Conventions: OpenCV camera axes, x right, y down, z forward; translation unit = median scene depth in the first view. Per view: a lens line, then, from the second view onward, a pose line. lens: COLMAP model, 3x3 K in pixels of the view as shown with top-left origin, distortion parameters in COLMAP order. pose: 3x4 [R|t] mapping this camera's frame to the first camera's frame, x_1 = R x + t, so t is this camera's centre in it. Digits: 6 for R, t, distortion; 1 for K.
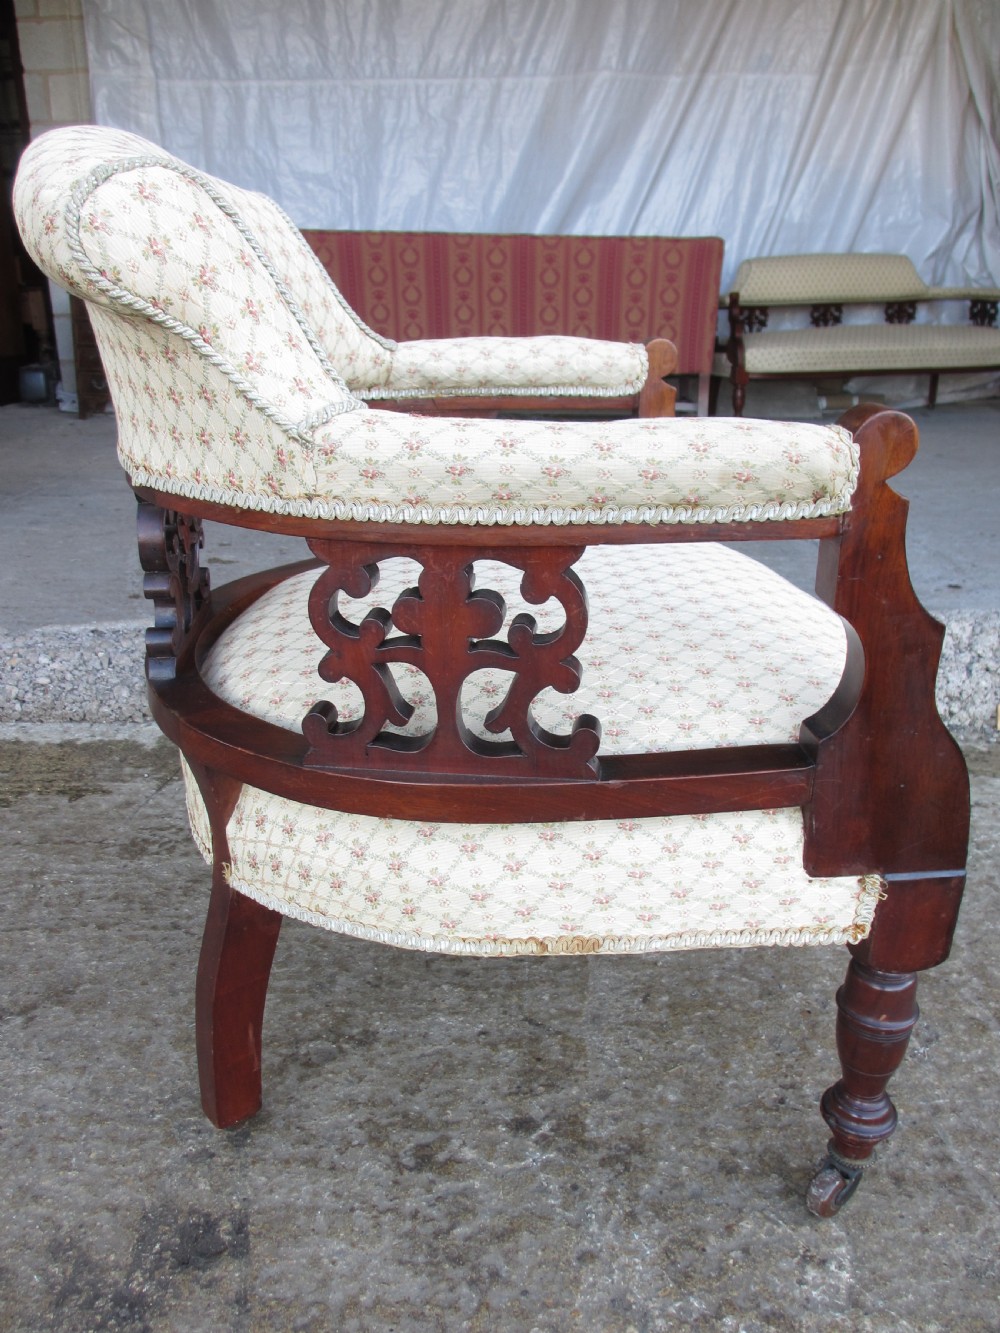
lens RADIAL K [[1116.4, 0, 486.7], [0, 1116.4, 659.2], [0, 0, 1]] dist [-0.054463, 0.010574]
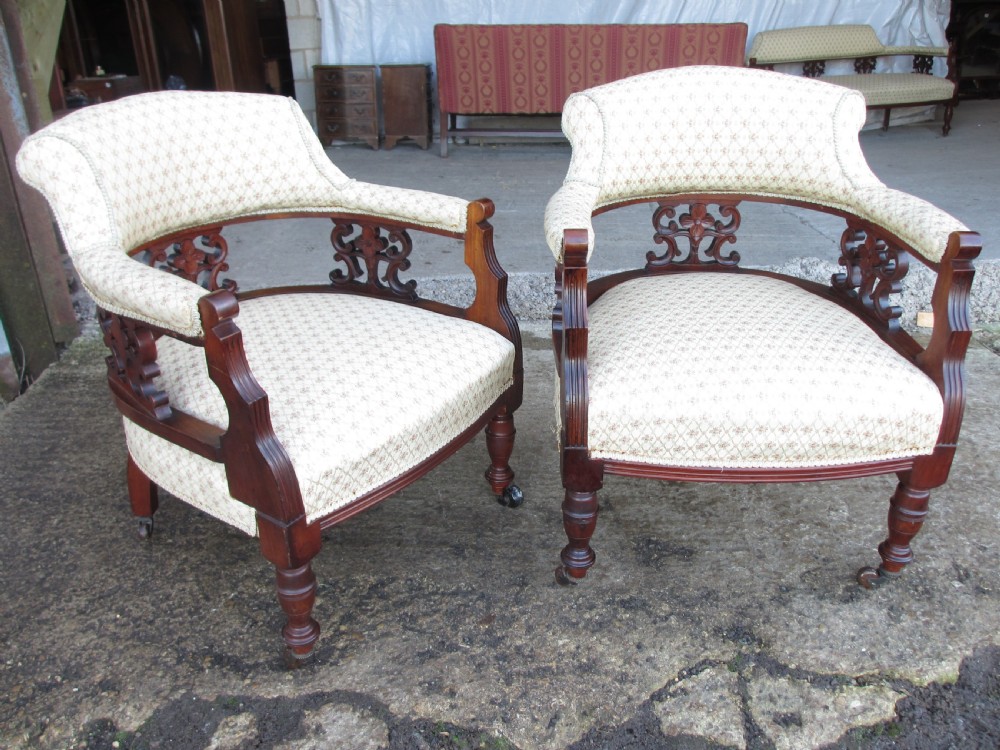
lens RADIAL K [[837.5, 0, 503.8], [0, 837.5, 373.3], [0, 0, 1]] dist [-0.054463, 0.010574]
pose [[0.998754, -0.010708, -0.048744, -0.299228], [0.014030, 0.997564, 0.068328, 0.066099], [0.047893, -0.068927, 0.996471, -0.763717]]
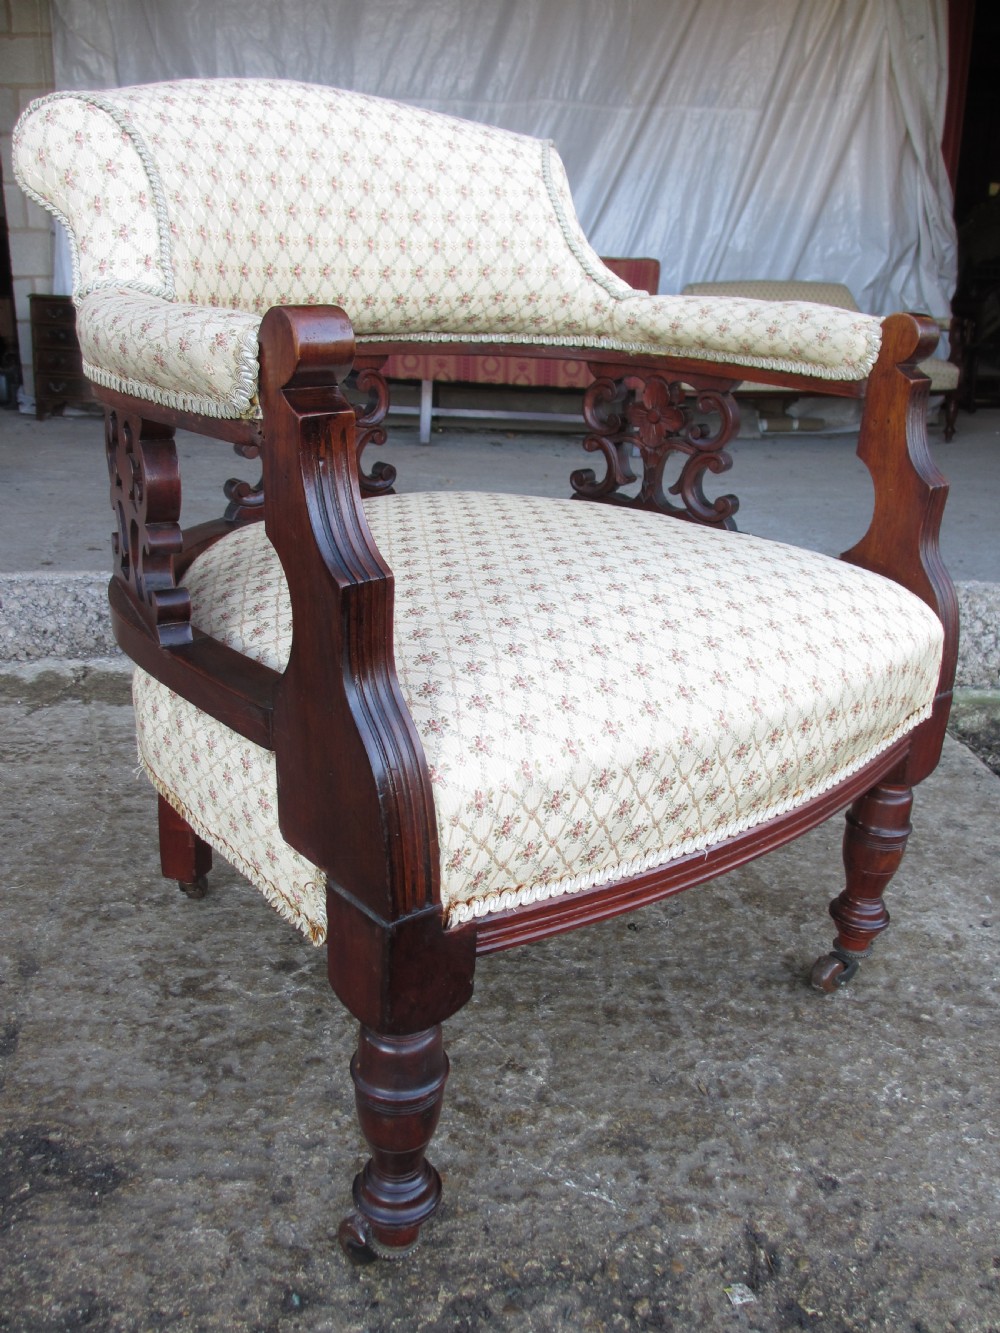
lens RADIAL K [[1116.4, 0, 496.8], [0, 1116.4, 662.4], [0, 0, 1]] dist [-0.054463, 0.010574]
pose [[0.999441, 0.022409, 0.024795, 0.191762], [-0.021730, 0.999391, -0.027315, 0.129812], [-0.025392, 0.026761, 0.999319, -0.117772]]
